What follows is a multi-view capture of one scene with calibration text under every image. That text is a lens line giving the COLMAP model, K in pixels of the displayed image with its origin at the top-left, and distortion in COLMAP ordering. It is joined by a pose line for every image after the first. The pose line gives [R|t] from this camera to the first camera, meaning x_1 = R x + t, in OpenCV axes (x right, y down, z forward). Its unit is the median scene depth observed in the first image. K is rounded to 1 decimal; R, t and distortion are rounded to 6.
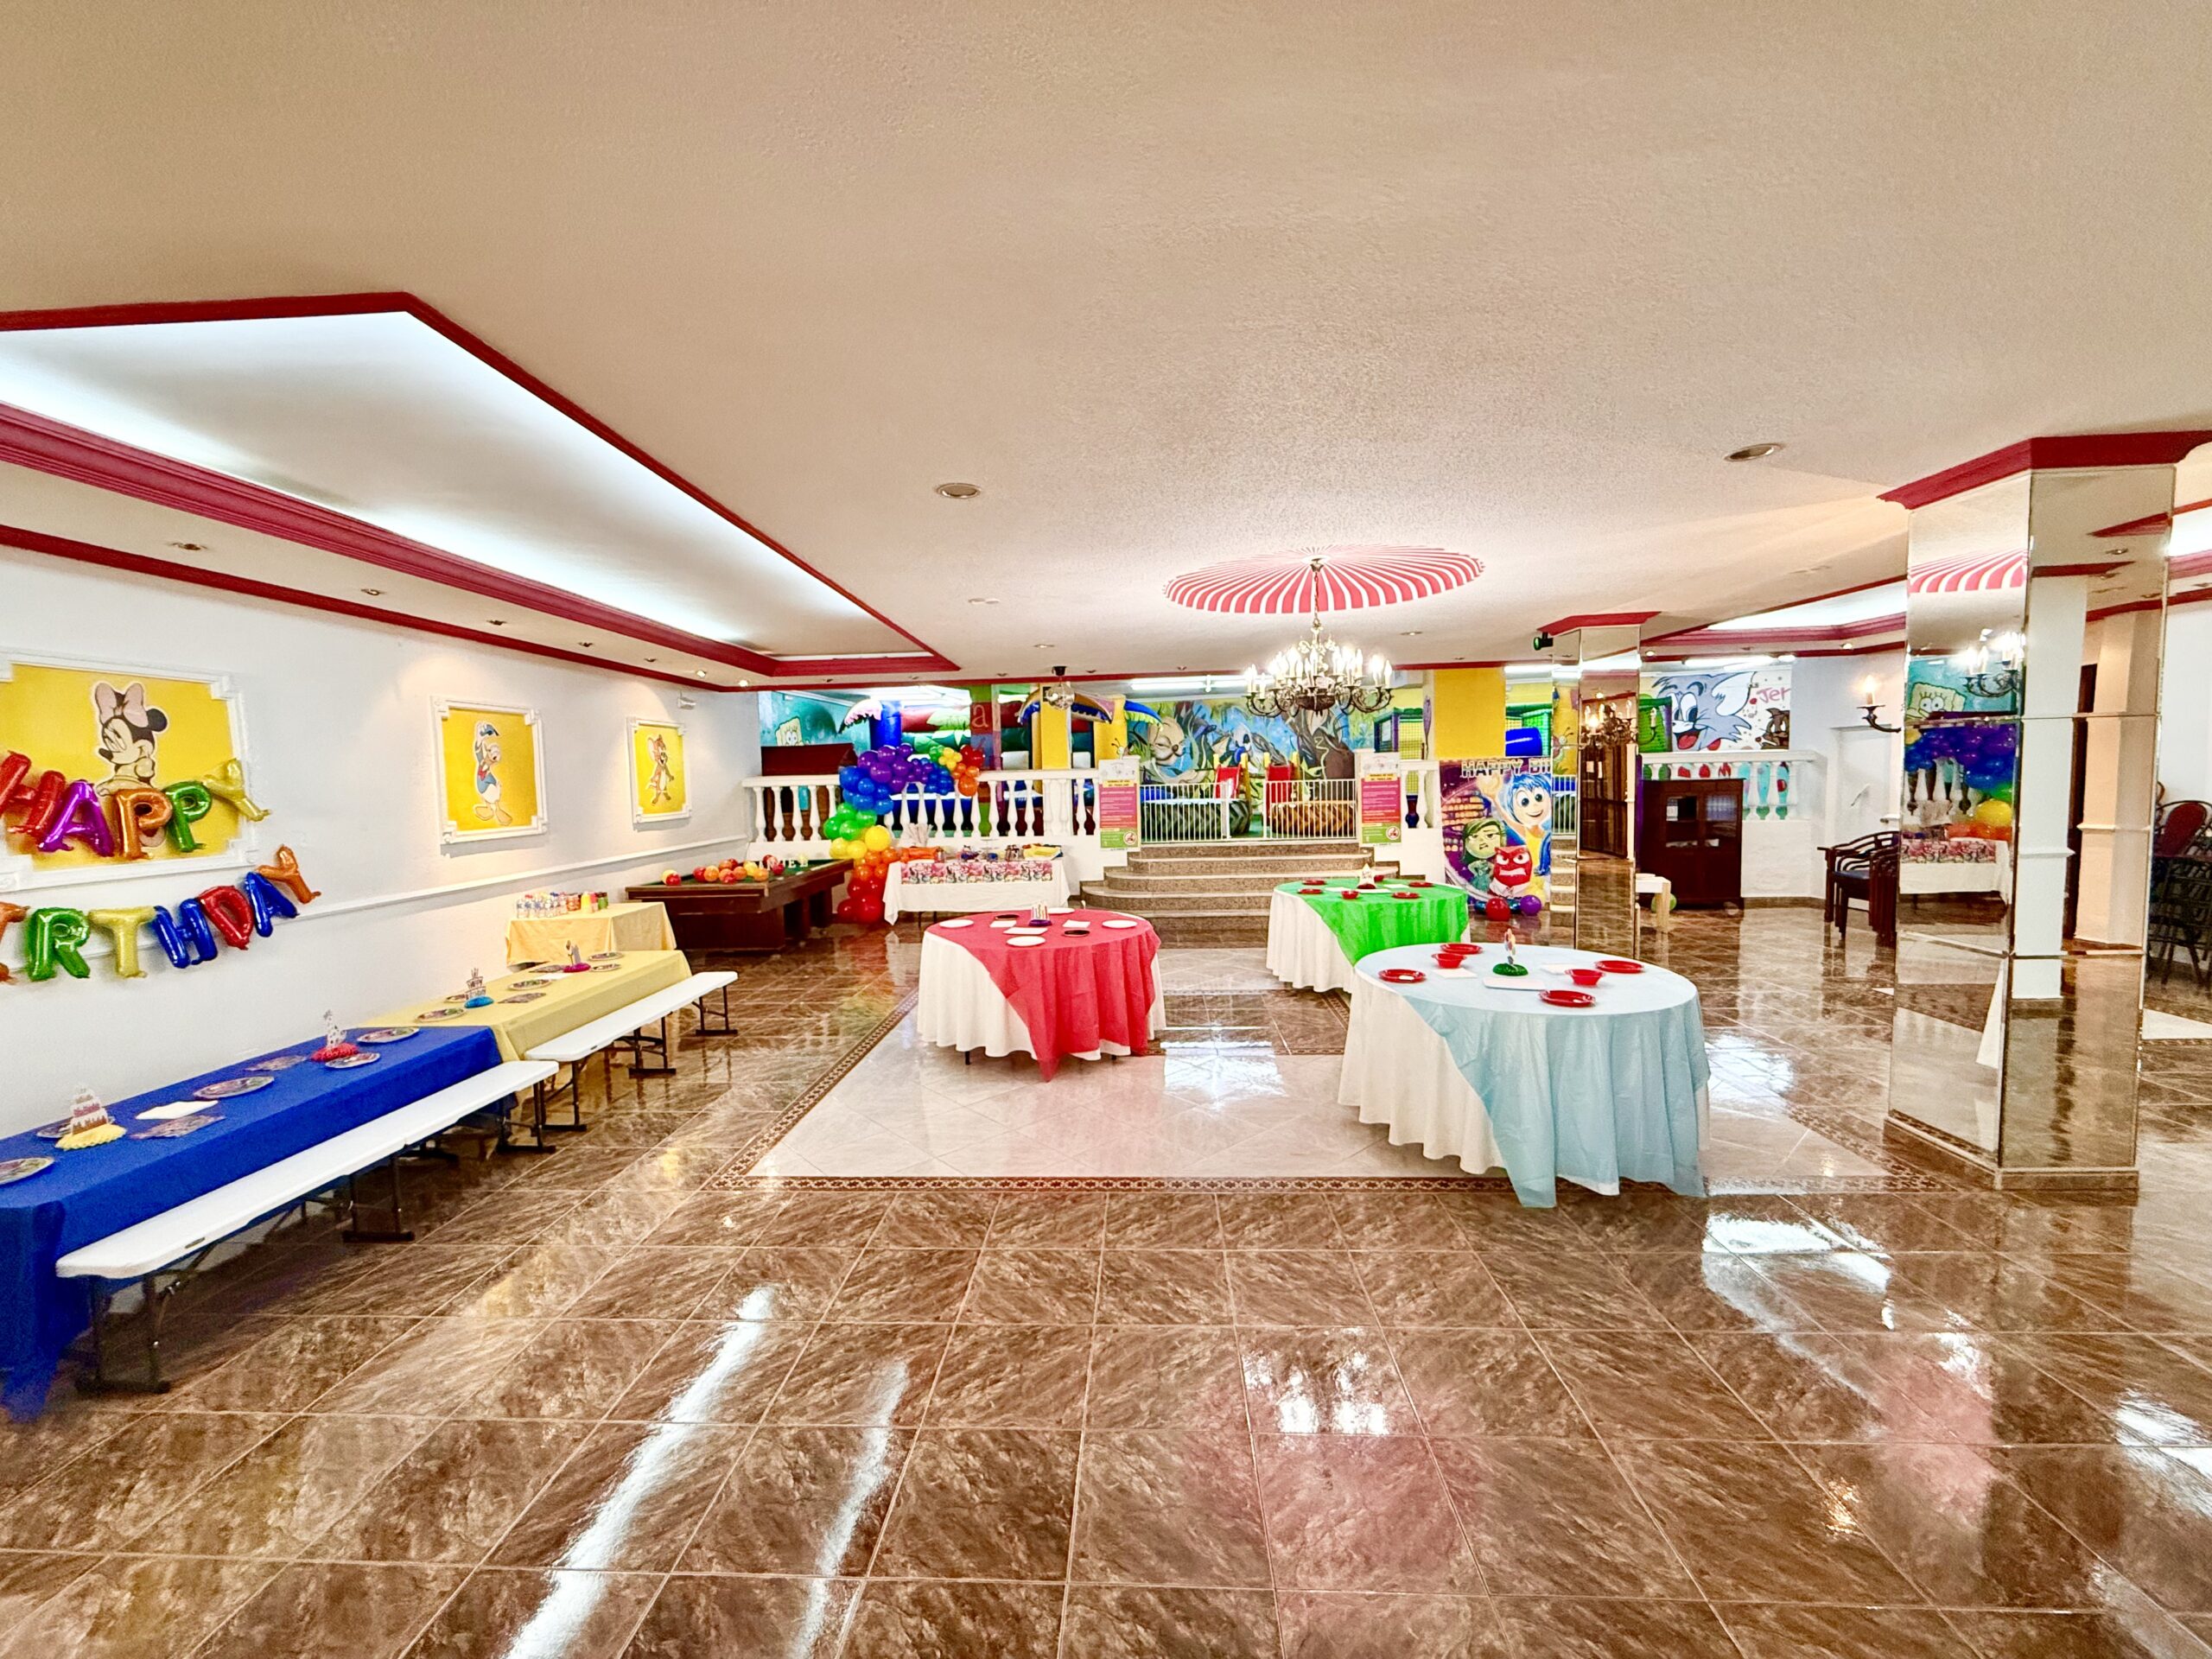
lens RADIAL K [[880.0, 0, 1098.7], [0, 880.0, 830.0], [0, 0, 1]] dist [-0.001221, 0.000182]
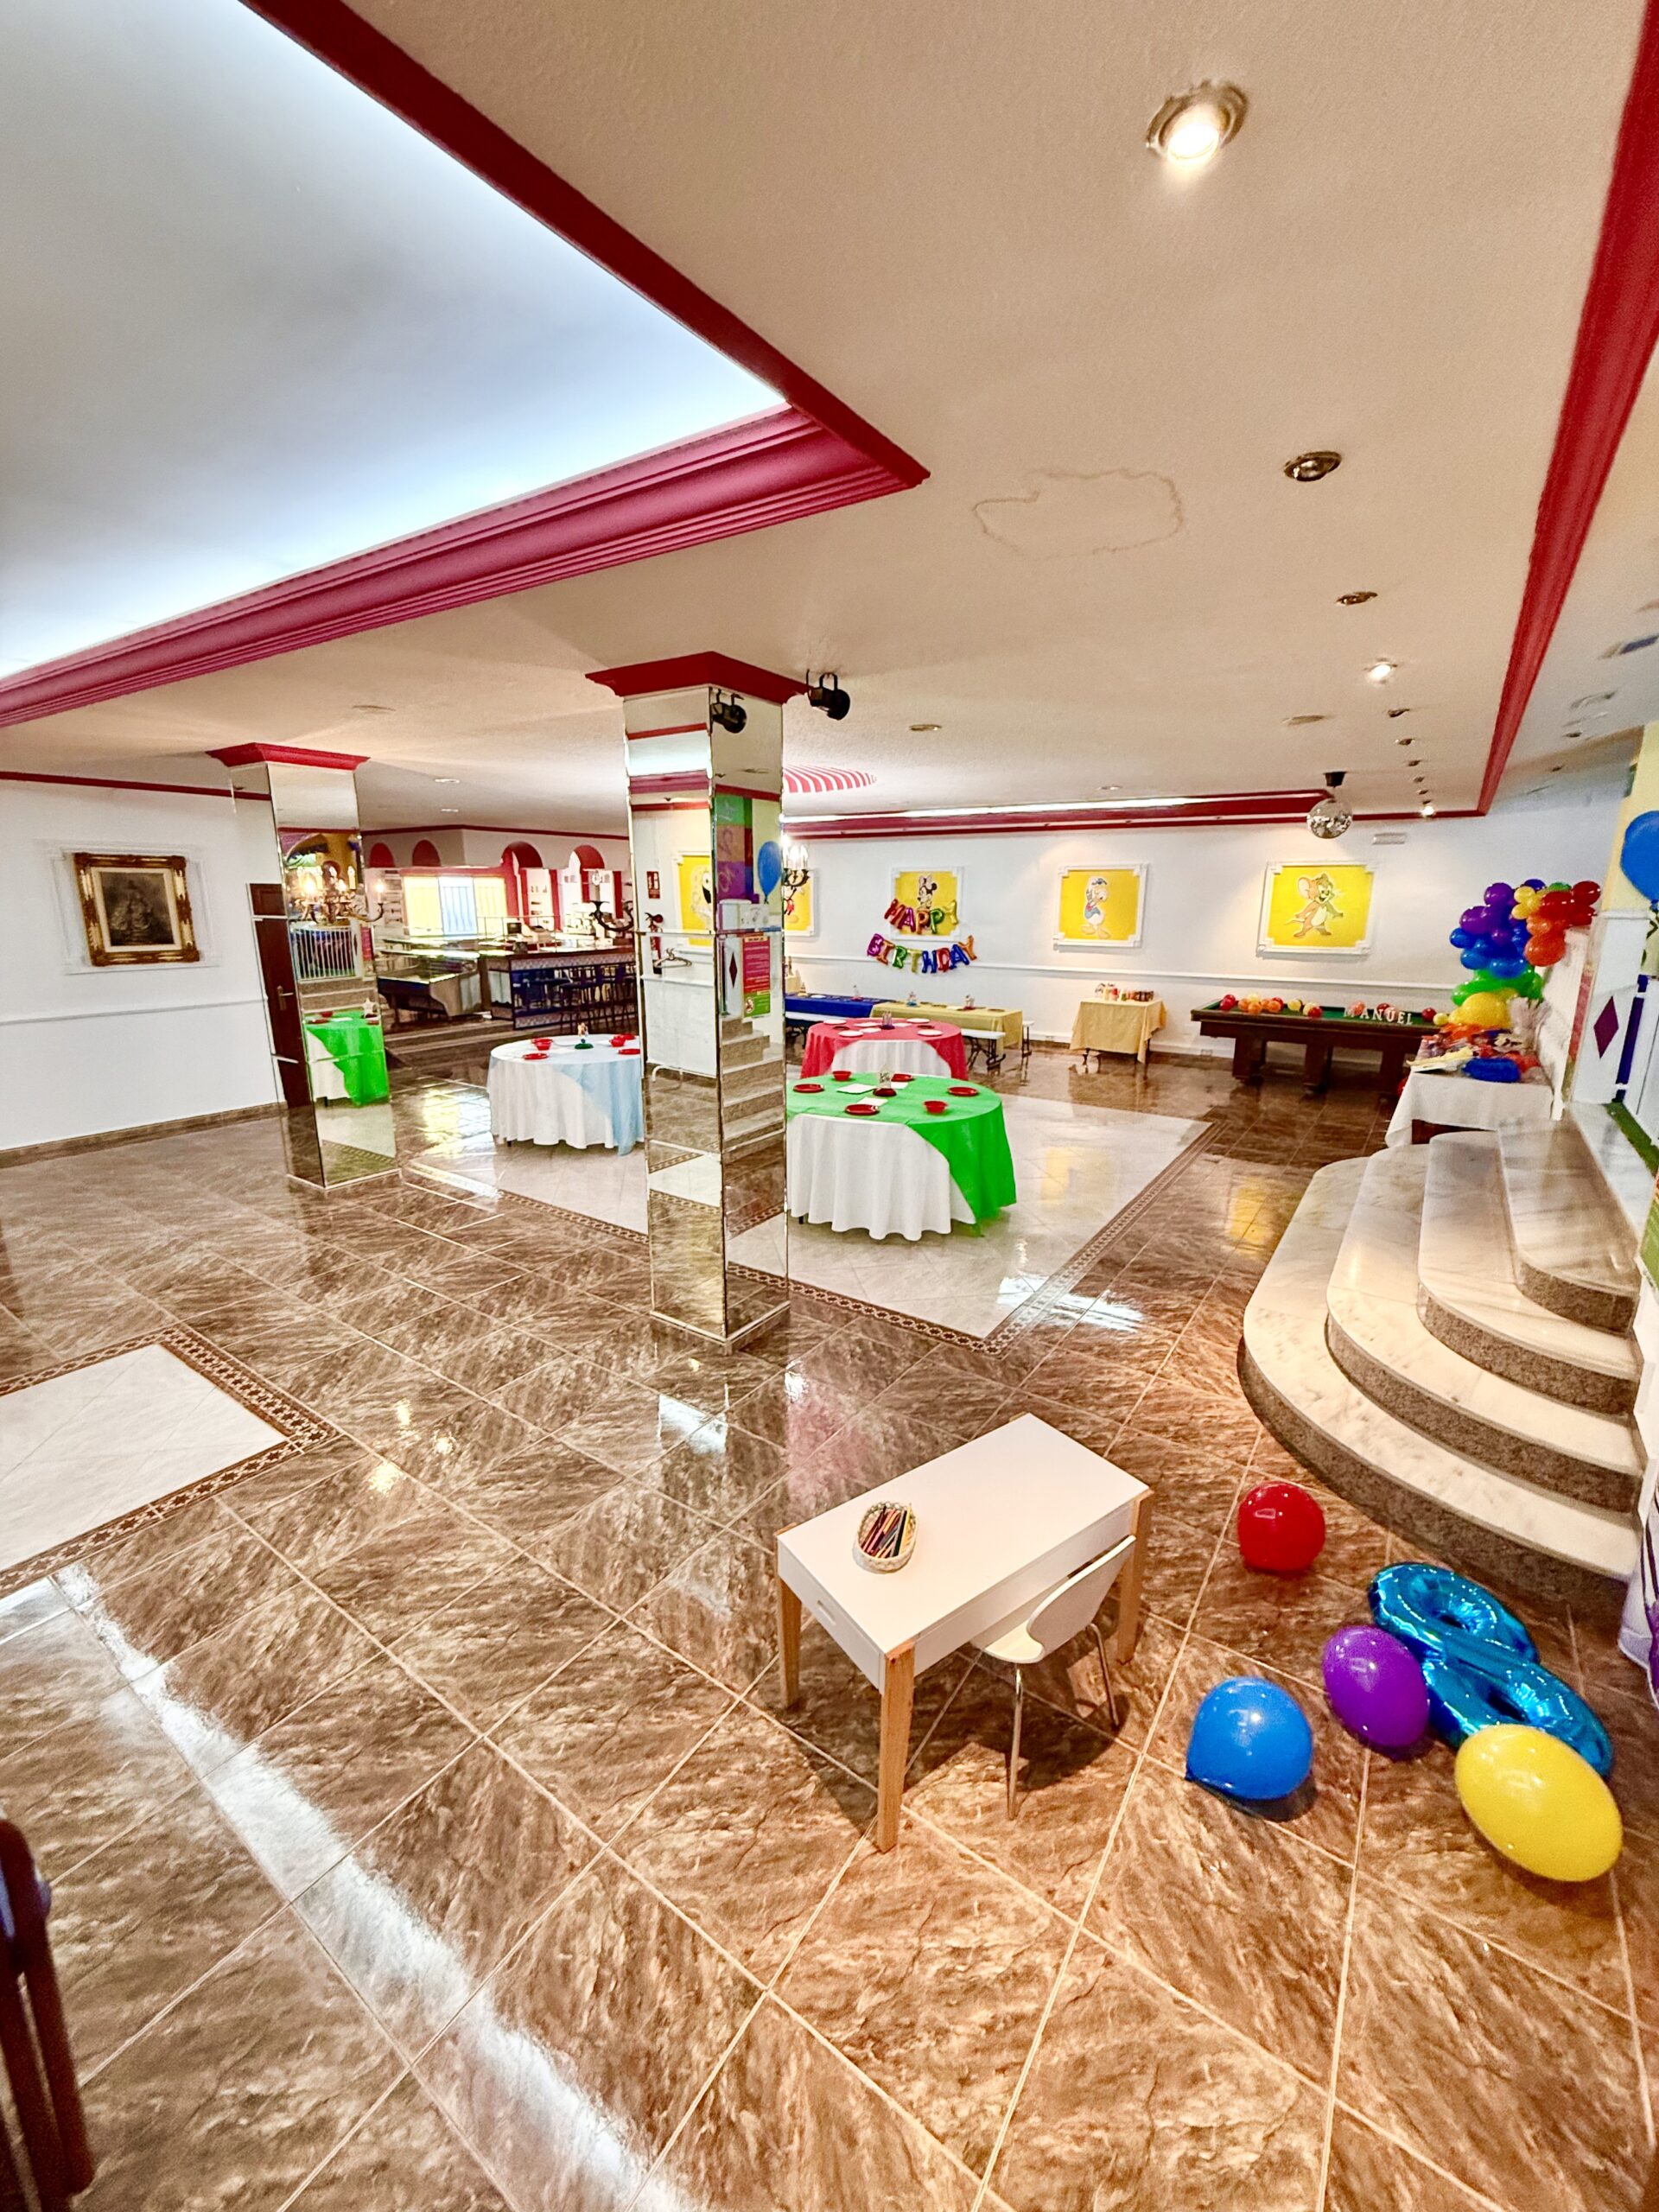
lens RADIAL K [[880.0, 0, 830.5], [0, 880.0, 1099.7], [0, 0, 1]] dist [-0.001221, 0.000182]
pose [[-0.519826, 0.219121, -0.825692, 0.684757], [-0.044828, 0.958216, 0.282512, -0.105737], [0.853095, 0.183871, -0.488282, 0.930081]]
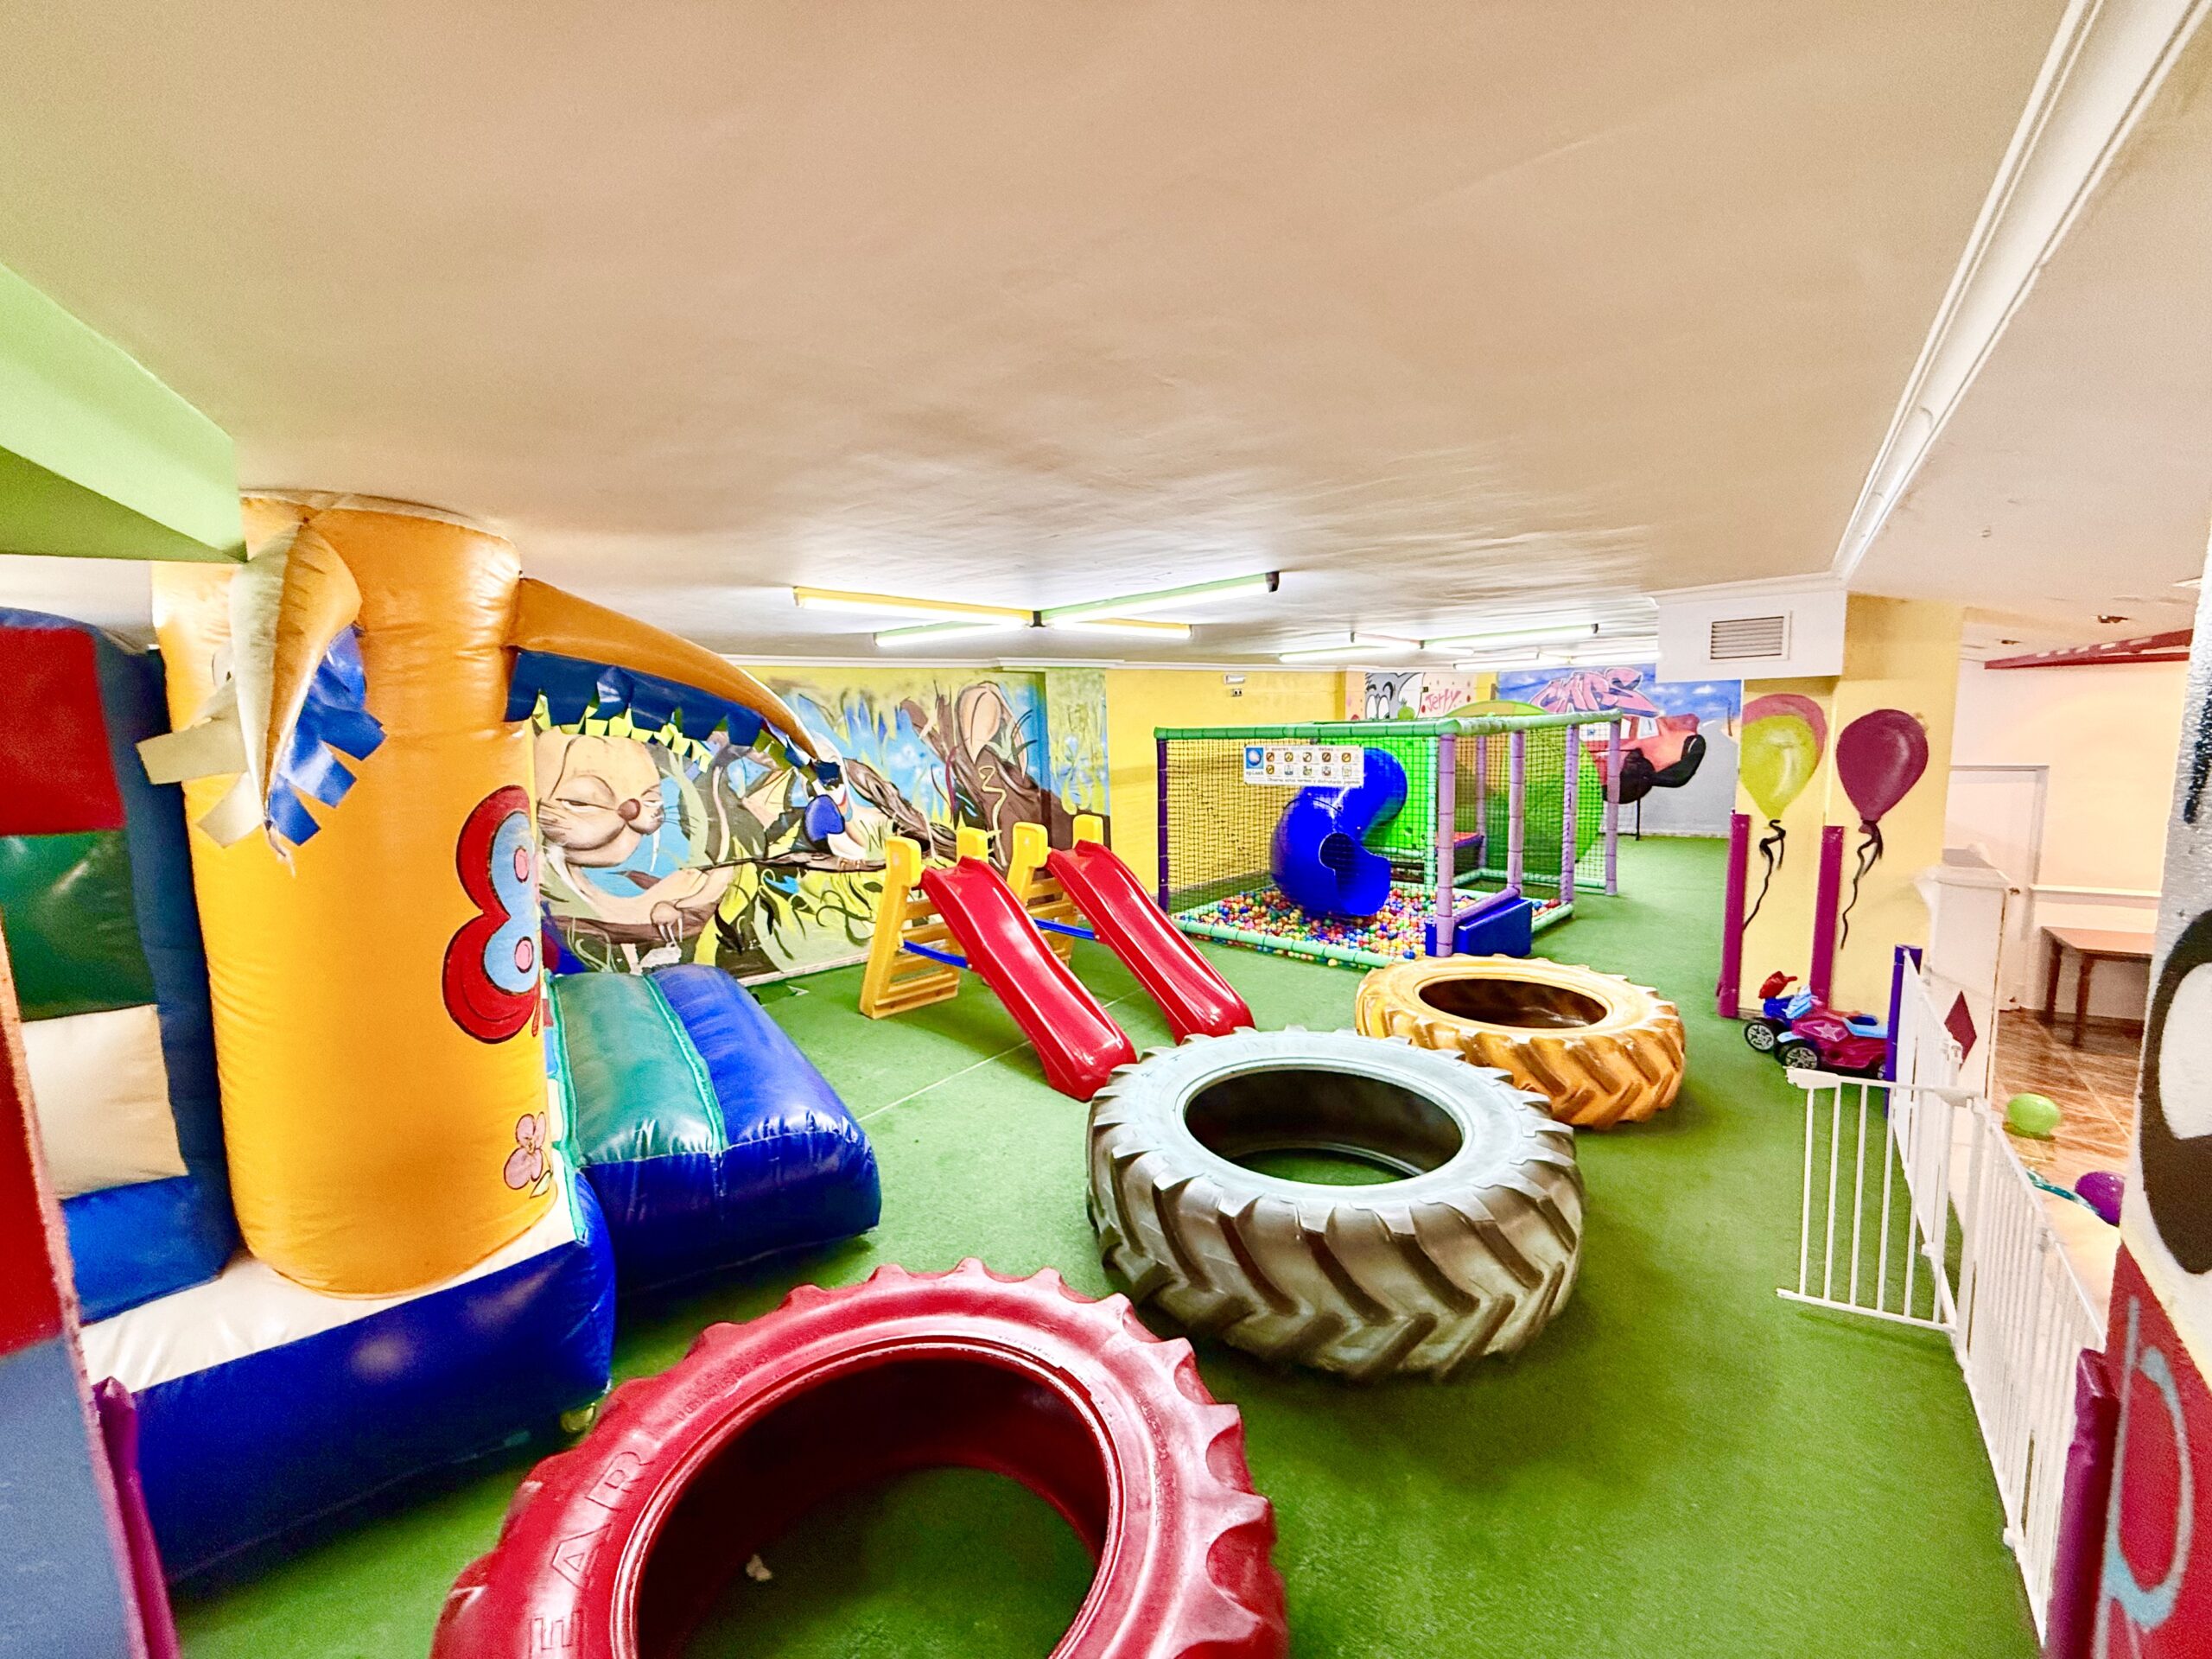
lens RADIAL K [[880.0, 0, 1100.8], [0, 880.0, 832.2], [0, 0, 1]] dist [-0.001221, 0.000182]
pose [[0.553164, -0.100036, 0.827045, -0.148329], [0.074467, 0.994727, 0.070512, -0.158276], [-0.829738, 0.022583, 0.557696, 1.118510]]
